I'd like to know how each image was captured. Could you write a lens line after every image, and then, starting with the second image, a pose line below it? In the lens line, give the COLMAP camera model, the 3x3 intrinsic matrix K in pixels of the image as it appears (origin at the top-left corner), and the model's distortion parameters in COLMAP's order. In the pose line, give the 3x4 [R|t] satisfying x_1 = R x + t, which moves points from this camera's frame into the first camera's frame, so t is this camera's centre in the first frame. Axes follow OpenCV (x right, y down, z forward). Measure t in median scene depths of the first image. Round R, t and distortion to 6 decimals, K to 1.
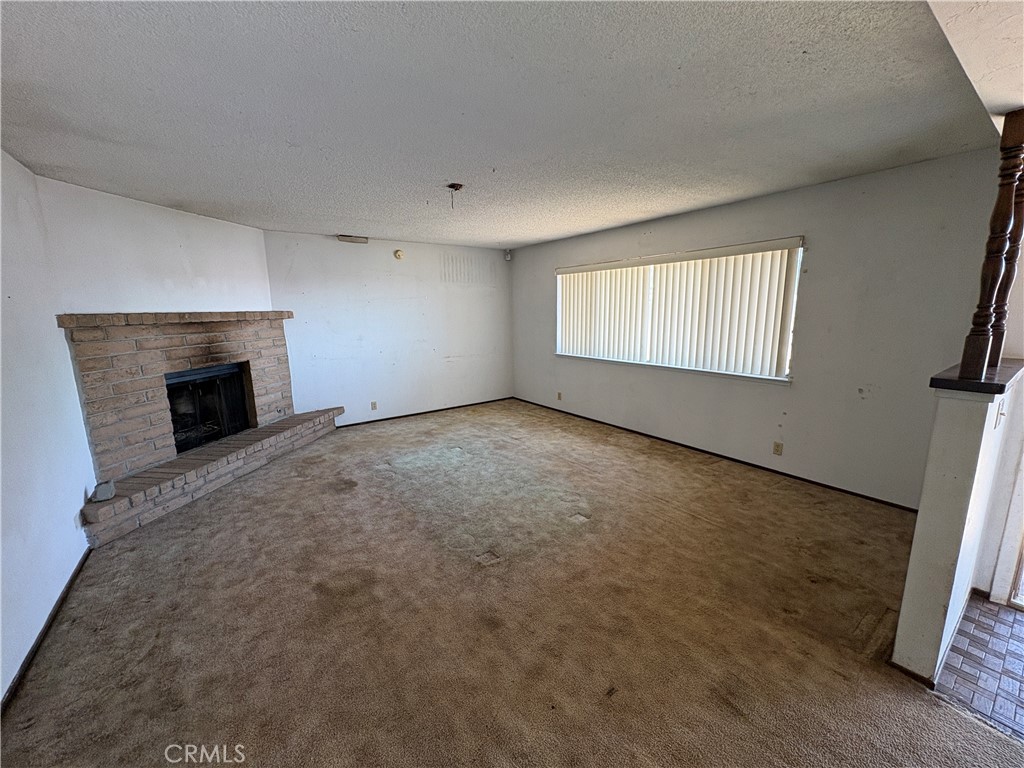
lens RADIAL K [[407.2, 0, 509.0], [0, 407.2, 384.0], [0, 0, 1]] dist [-0.000158, 0.000017]
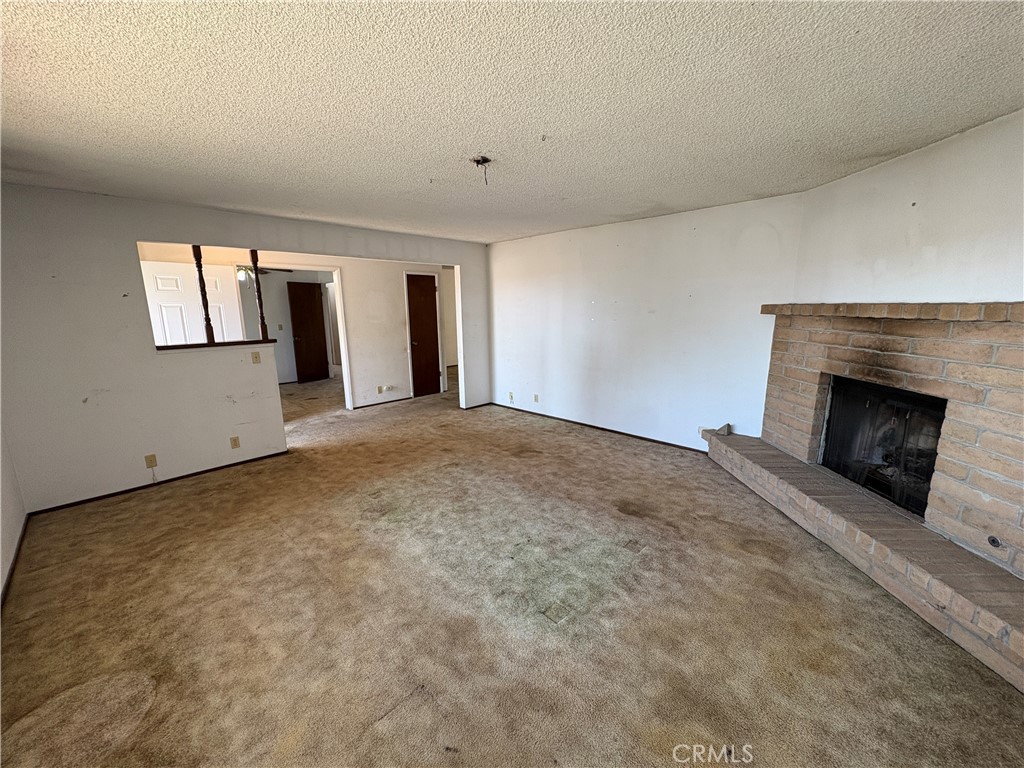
lens RADIAL K [[407.2, 0, 509.2], [0, 407.2, 382.0], [0, 0, 1]] dist [-0.000158, 0.000017]
pose [[-0.984164, 0.062728, -0.165790, -0.018387], [-0.001664, 0.931981, 0.362503, -0.305654], [0.177252, 0.357038, -0.917118, 1.592774]]
